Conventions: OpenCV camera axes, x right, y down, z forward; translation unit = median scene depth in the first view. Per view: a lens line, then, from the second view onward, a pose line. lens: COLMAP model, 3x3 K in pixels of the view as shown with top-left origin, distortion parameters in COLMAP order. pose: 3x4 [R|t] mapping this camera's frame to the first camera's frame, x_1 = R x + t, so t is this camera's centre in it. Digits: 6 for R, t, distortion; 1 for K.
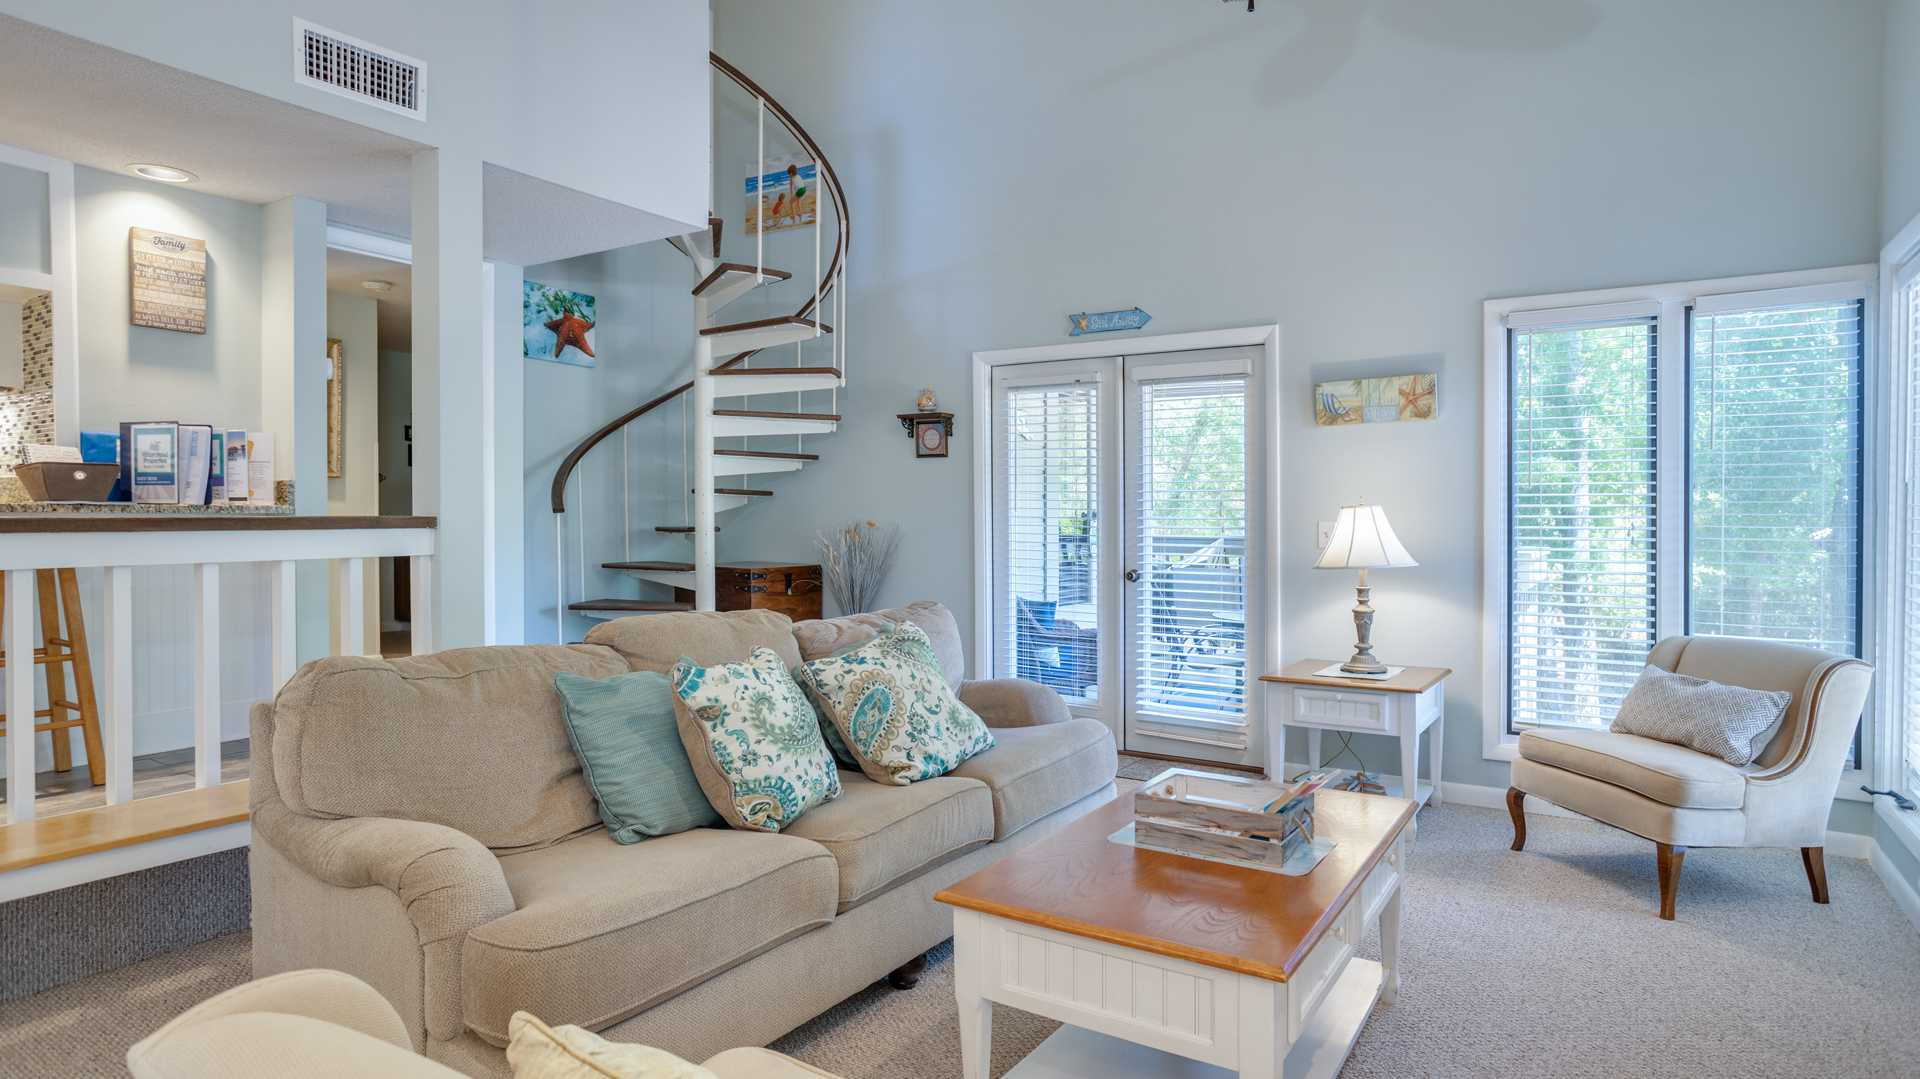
lens RADIAL K [[1060.3, 0, 960.0], [0, 1060.3, 539.5], [0, 0, 1]] dist [-0.000041, 0.000951]
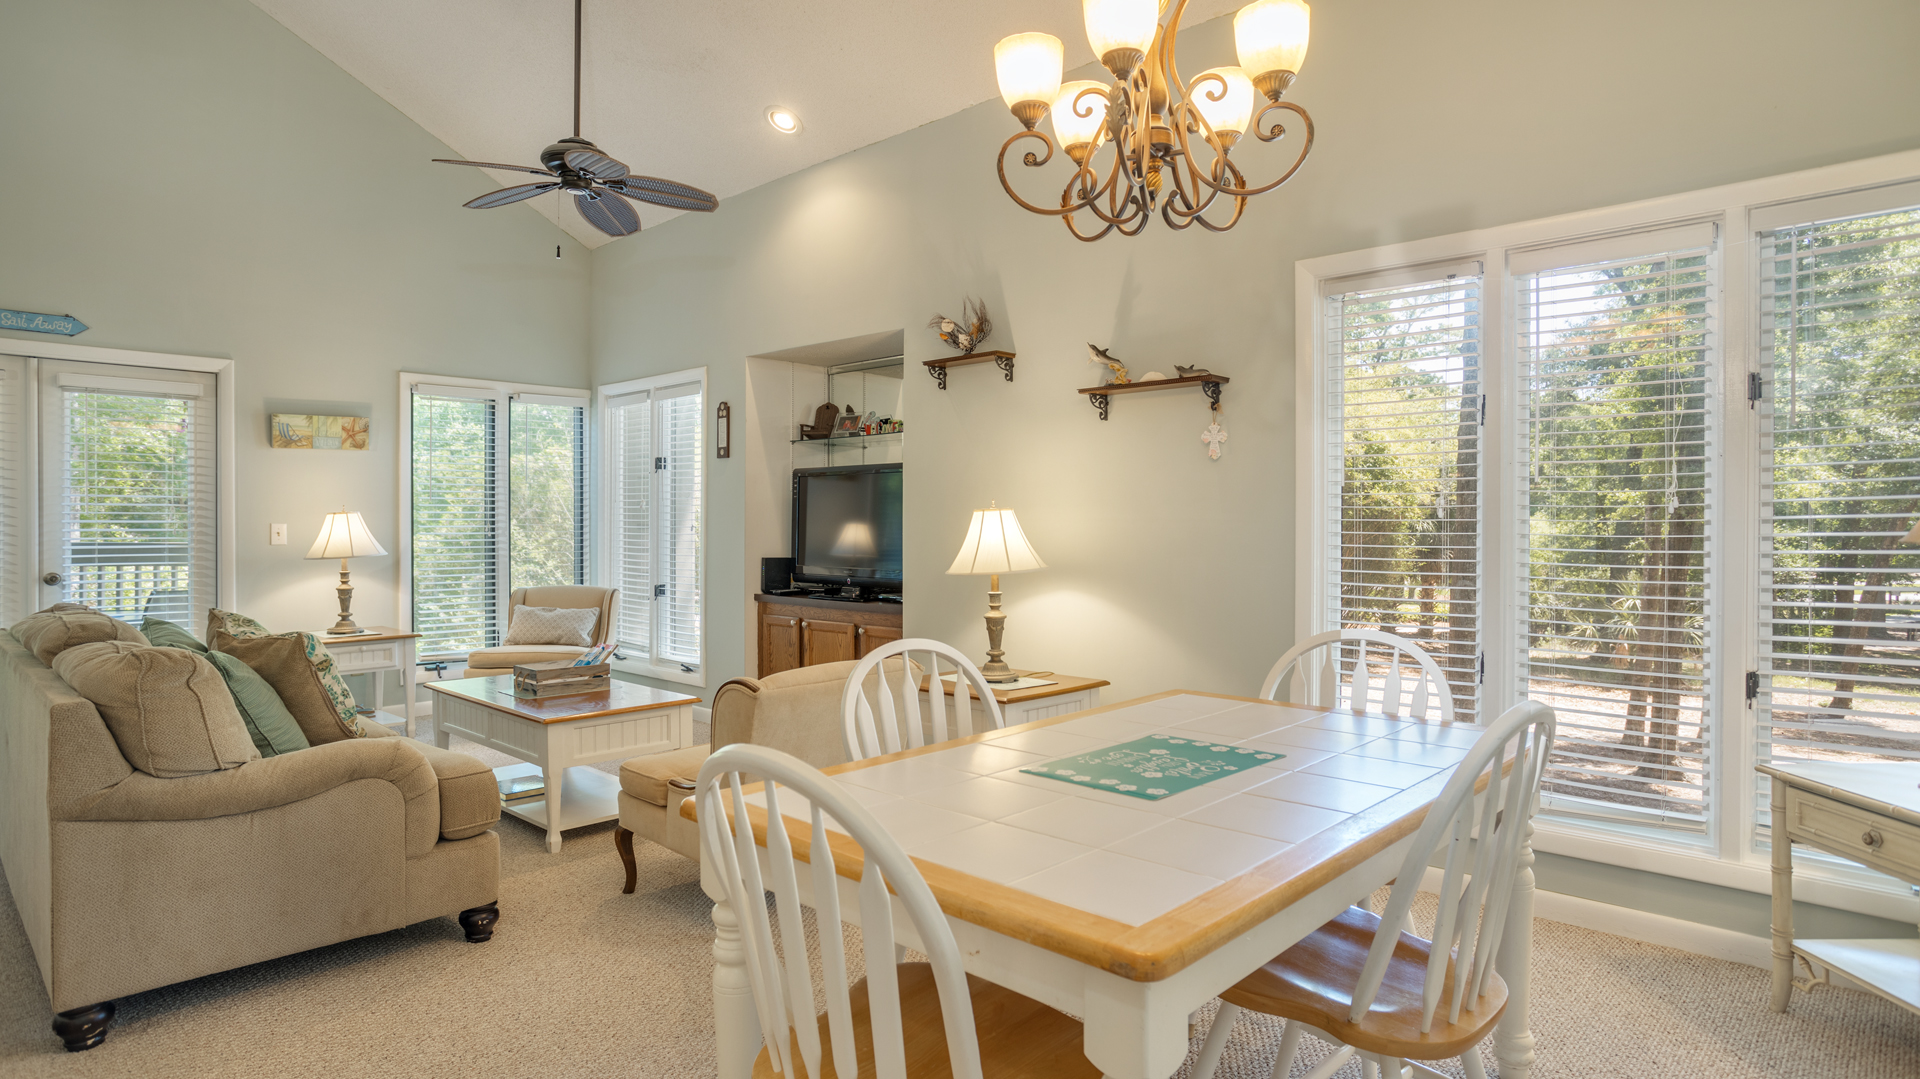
lens RADIAL K [[1060.3, 0, 960.0], [0, 1060.3, 539.5], [0, 0, 1]] dist [-0.000041, 0.000951]
pose [[0.194422, -0.020118, 0.980712, -0.777977], [0.019862, 0.999665, 0.016570, -0.002820], [-0.980717, 0.016257, 0.194756, -0.042436]]
